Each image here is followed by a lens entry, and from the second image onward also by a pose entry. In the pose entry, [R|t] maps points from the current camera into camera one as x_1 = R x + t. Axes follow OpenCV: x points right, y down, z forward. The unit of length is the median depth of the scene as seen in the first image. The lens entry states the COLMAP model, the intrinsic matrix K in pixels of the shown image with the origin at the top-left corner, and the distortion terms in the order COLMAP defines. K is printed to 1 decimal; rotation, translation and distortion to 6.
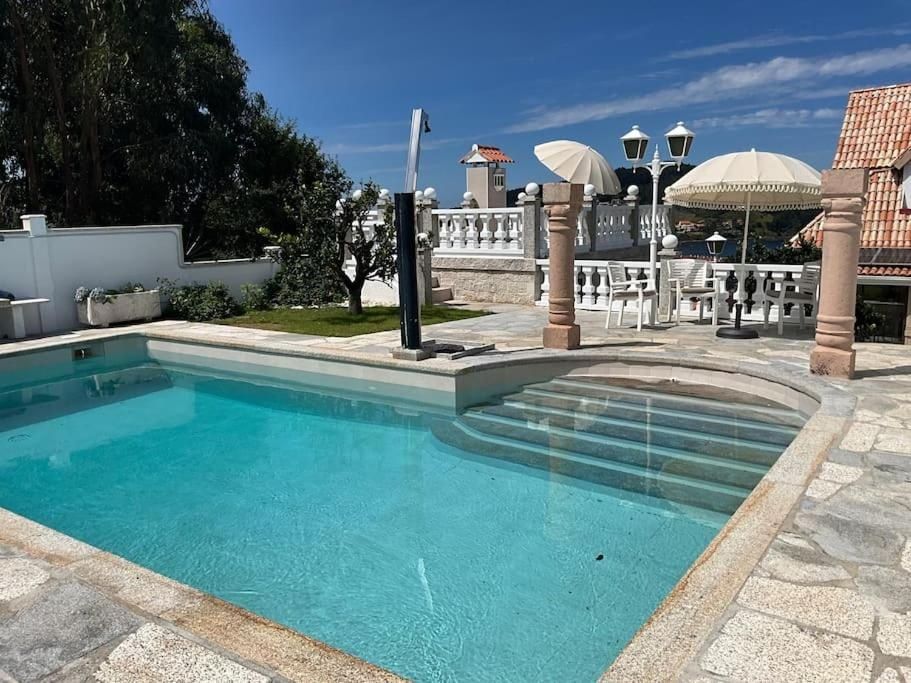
lens RADIAL K [[751.0, 0, 455.5], [0, 751.0, 341.5], [0, 0, 1]] dist [0.058007, -0.078860]
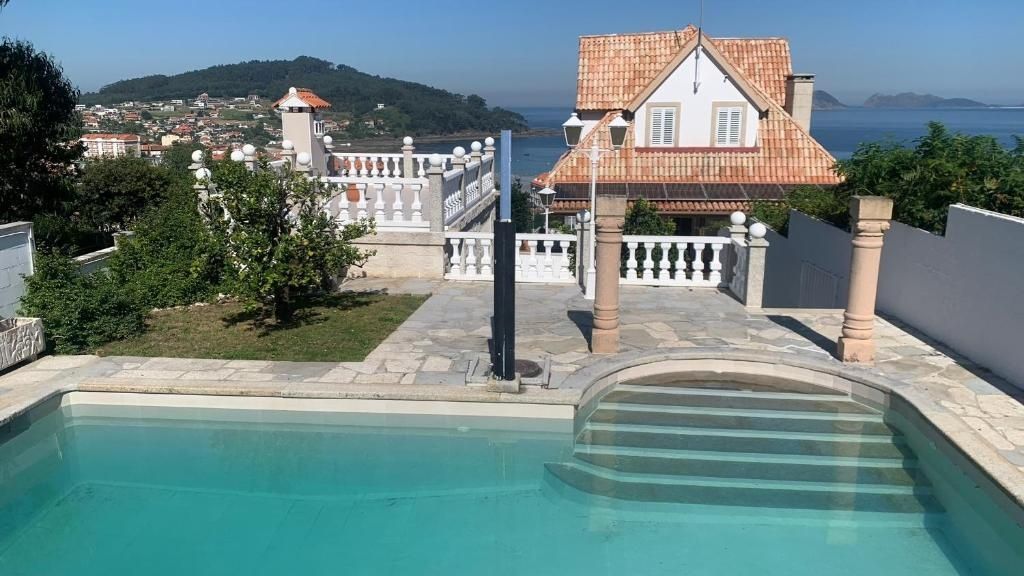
lens RADIAL K [[775.8, 0, 512.0], [0, 775.8, 288.0], [0, 0, 1]] dist [0.074732, 0.001081]
pose [[0.871791, -0.093263, 0.480918, -0.301995], [0.067082, 0.995190, 0.071392, -0.101535], [-0.485263, -0.029978, 0.873854, 0.074270]]
